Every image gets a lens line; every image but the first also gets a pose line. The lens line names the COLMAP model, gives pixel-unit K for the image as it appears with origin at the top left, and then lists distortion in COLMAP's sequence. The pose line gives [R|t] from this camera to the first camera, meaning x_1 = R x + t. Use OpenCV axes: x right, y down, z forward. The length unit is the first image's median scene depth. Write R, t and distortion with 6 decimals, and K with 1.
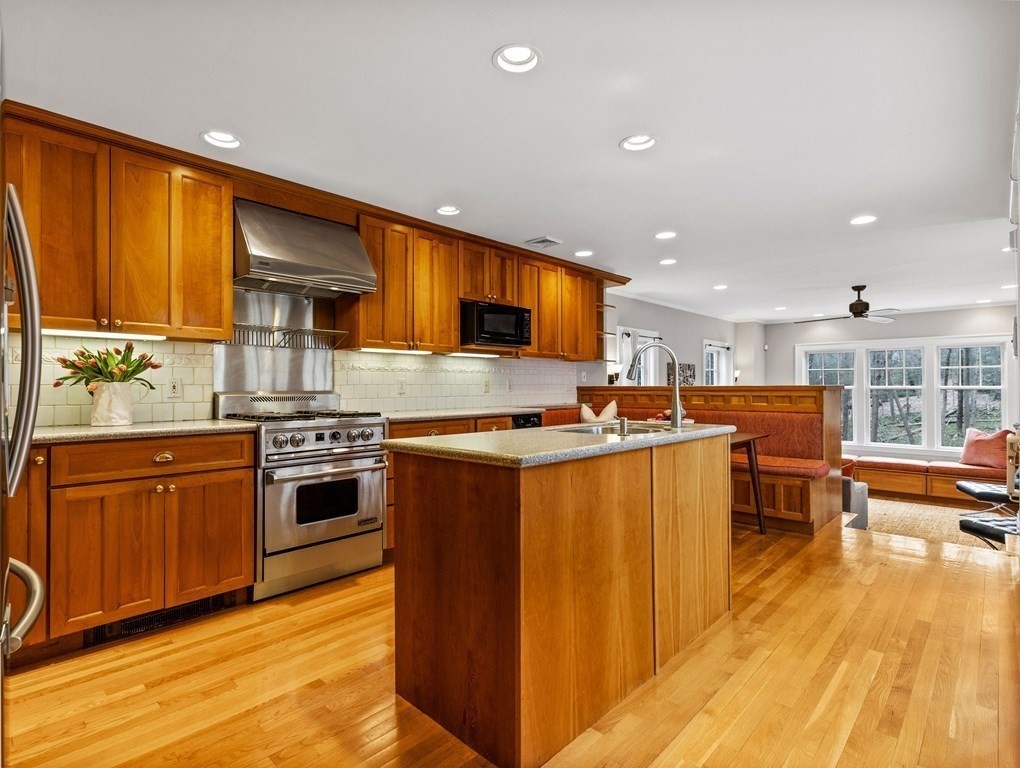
lens RADIAL K [[521.6, 0, 507.4], [0, 521.6, 382.5], [0, 0, 1]] dist [0.008945, -0.001339]
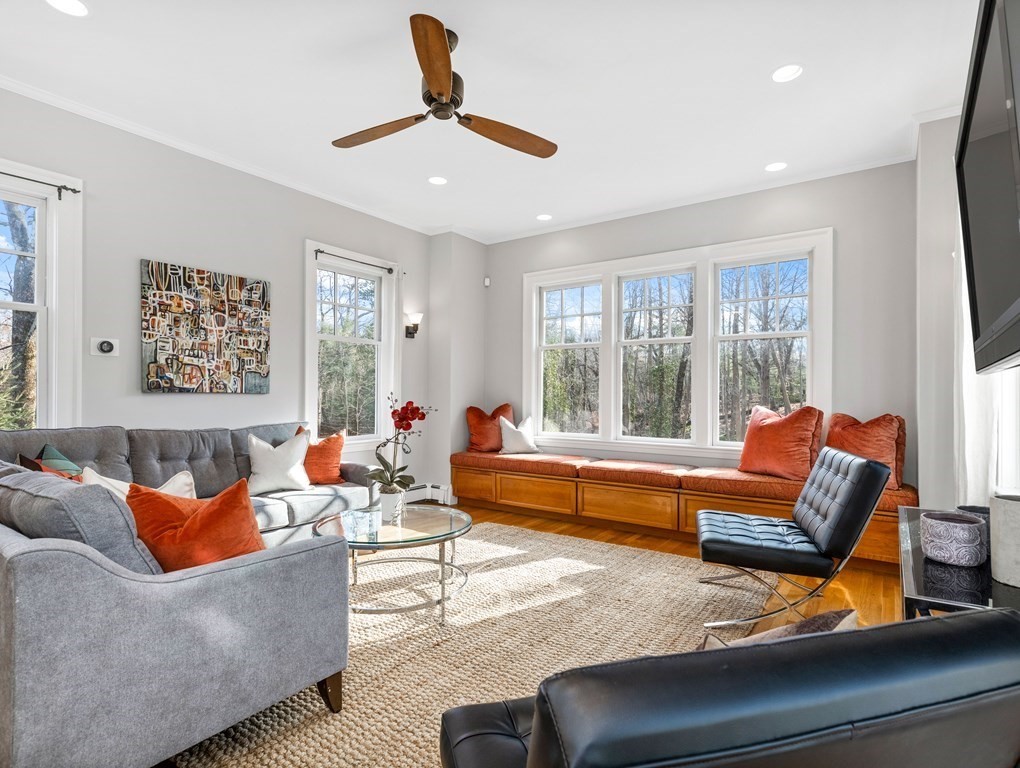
lens RADIAL K [[521.6, 0, 520.2], [0, 521.6, 391.6], [0, 0, 1]] dist [0.008945, -0.001339]
pose [[0.992377, 0.007650, 0.122999, 1.121350], [-0.007530, 0.999971, -0.001443, 0.147540], [-0.123006, 0.000506, 0.992406, 0.959750]]
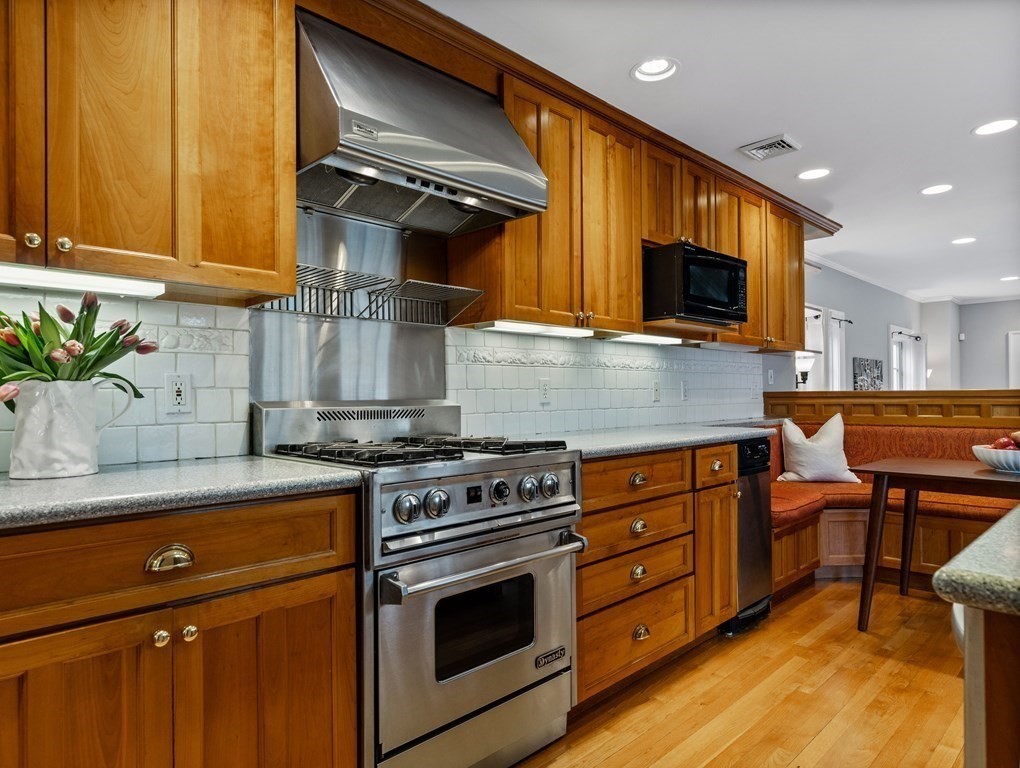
lens RADIAL K [[623.8, 0, 510.4], [0, 623.8, 389.5], [0, 0, 1]] dist [0.001256, 0.000628]
pose [[0.999061, -0.006212, -0.042878, -0.209067], [0.006124, 0.999979, -0.002173, 0.006199], [0.042890, 0.001909, 0.999078, 0.296512]]
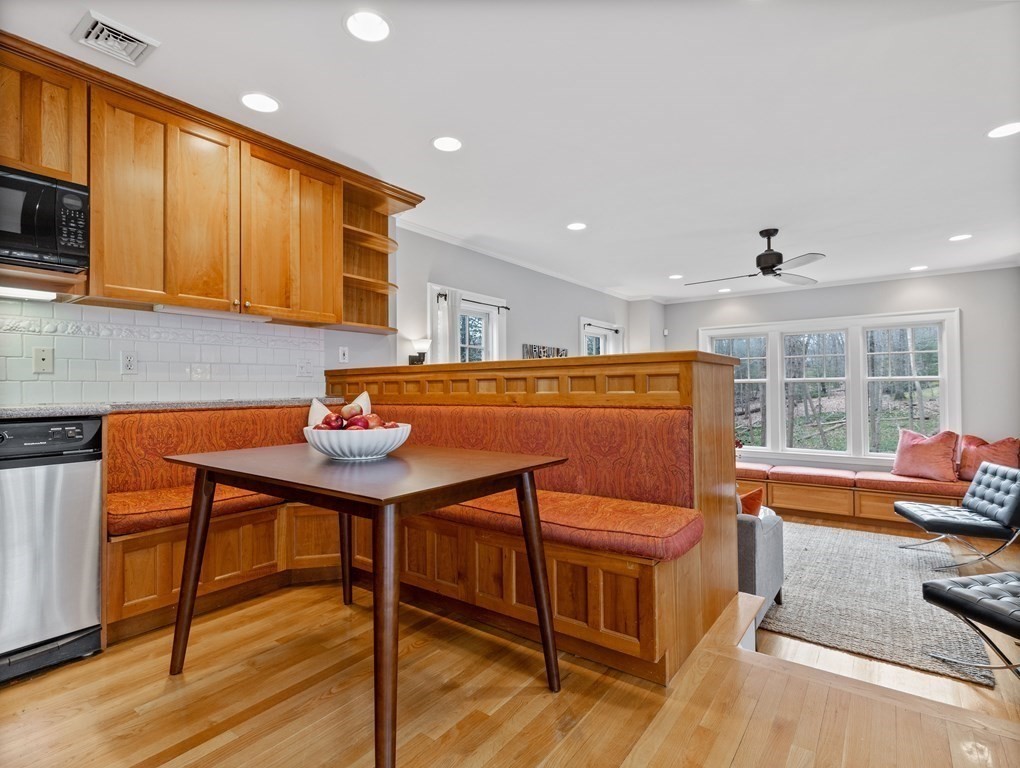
lens RADIAL K [[521.6, 0, 502.5], [0, 521.6, 381.0], [0, 0, 1]] dist [0.008945, -0.001339]
pose [[0.994079, -0.003466, 0.108609, 0.378980], [0.004572, 0.999940, -0.009934, 0.037548], [-0.108568, 0.010372, 0.994035, 0.543639]]
